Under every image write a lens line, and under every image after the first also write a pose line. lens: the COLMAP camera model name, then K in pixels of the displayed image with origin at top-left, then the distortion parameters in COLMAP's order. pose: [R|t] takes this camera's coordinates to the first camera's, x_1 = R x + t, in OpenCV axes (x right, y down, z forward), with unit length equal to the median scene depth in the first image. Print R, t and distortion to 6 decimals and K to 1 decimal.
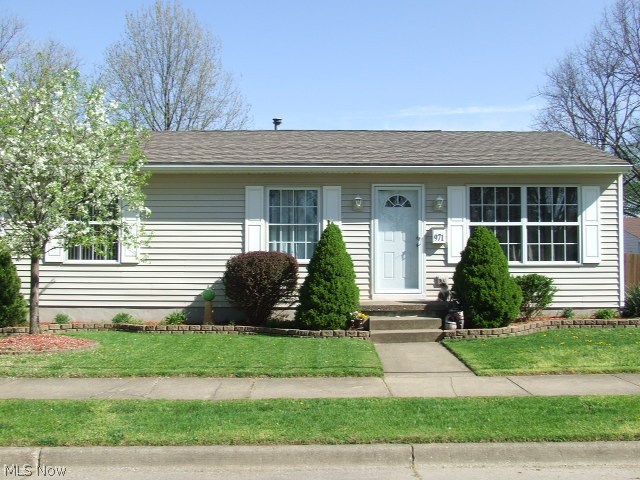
lens RADIAL K [[703.1, 0, 320.0], [0, 703.1, 240.0], [0, 0, 1]] dist [-0.084165, 0.026701]
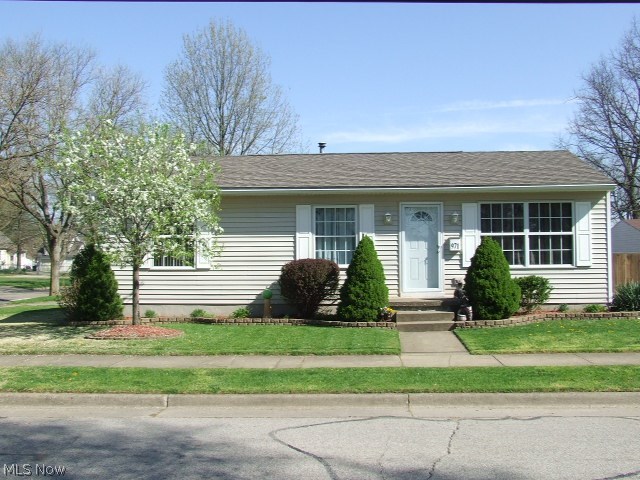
lens RADIAL K [[703.1, 0, 320.0], [0, 703.1, 240.0], [0, 0, 1]] dist [-0.084165, 0.026701]
pose [[0.997521, -0.009794, -0.069691, 0.021937], [0.010105, 0.999941, 0.004106, -0.021899], [0.069647, -0.004800, 0.997560, -0.236666]]
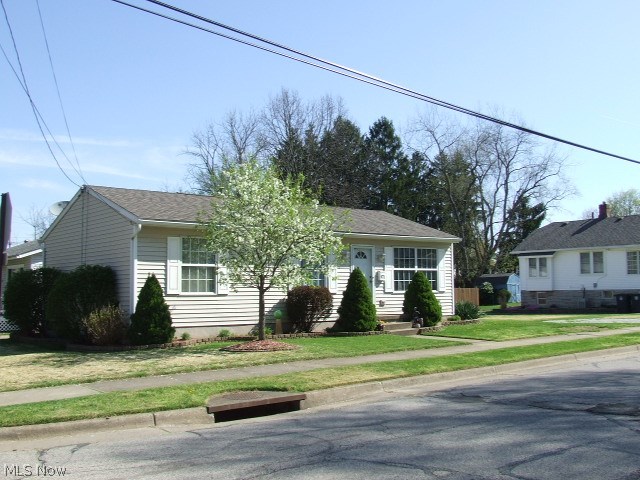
lens RADIAL K [[703.1, 0, 320.0], [0, 703.1, 240.0], [0, 0, 1]] dist [-0.084165, 0.026701]
pose [[0.769325, 0.037860, 0.637735, -1.078575], [-0.004306, 0.998527, -0.054084, -0.000200], [-0.638843, 0.038863, 0.768355, -0.221453]]
